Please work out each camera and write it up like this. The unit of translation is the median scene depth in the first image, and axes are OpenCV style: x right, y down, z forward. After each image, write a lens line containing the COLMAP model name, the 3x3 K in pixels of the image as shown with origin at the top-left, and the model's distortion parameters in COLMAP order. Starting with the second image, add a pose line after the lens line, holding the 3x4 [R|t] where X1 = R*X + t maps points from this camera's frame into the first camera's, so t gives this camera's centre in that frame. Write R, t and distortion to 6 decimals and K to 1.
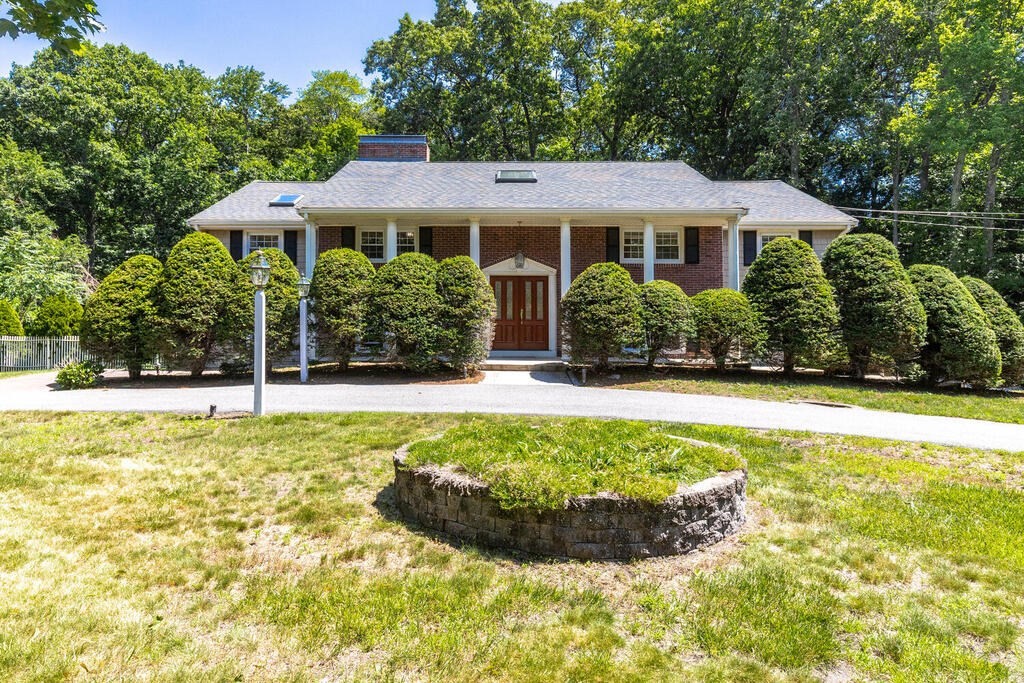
lens RADIAL K [[620.5, 0, 512.0], [0, 620.5, 341.5], [0, 0, 1]] dist [-0.000649, 0.000051]
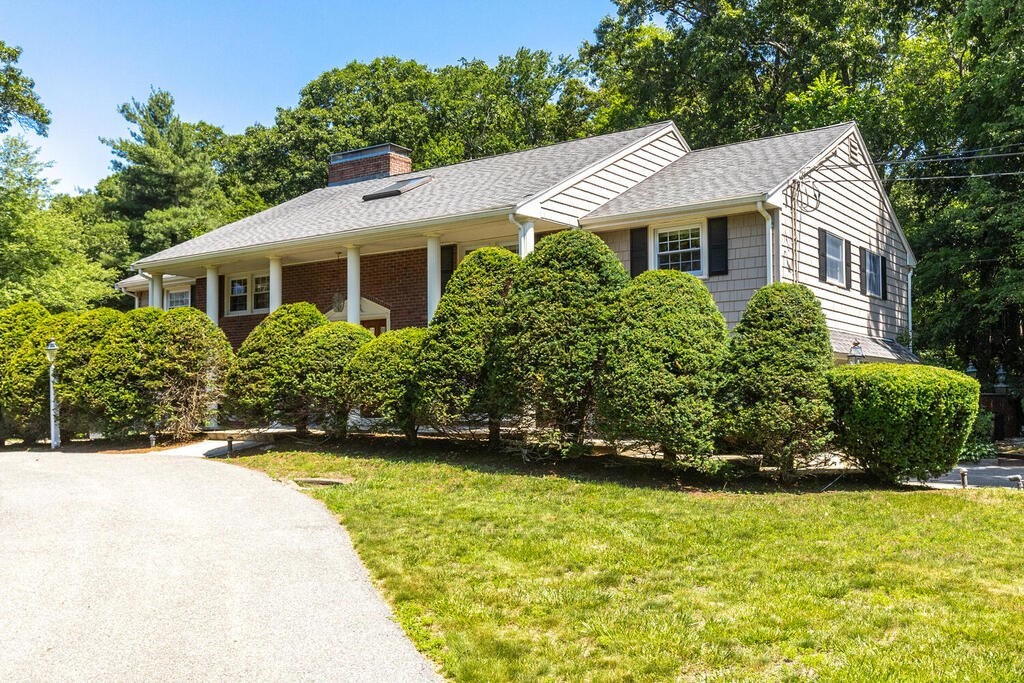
lens RADIAL K [[970.8, 0, 512.0], [0, 970.8, 341.5], [0, 0, 1]] dist [0.153120, 0.001035]
pose [[0.809592, -0.048762, -0.584964, 1.154222], [0.008794, 0.997439, -0.070975, 0.013660], [0.586927, 0.052317, 0.807948, 0.151132]]
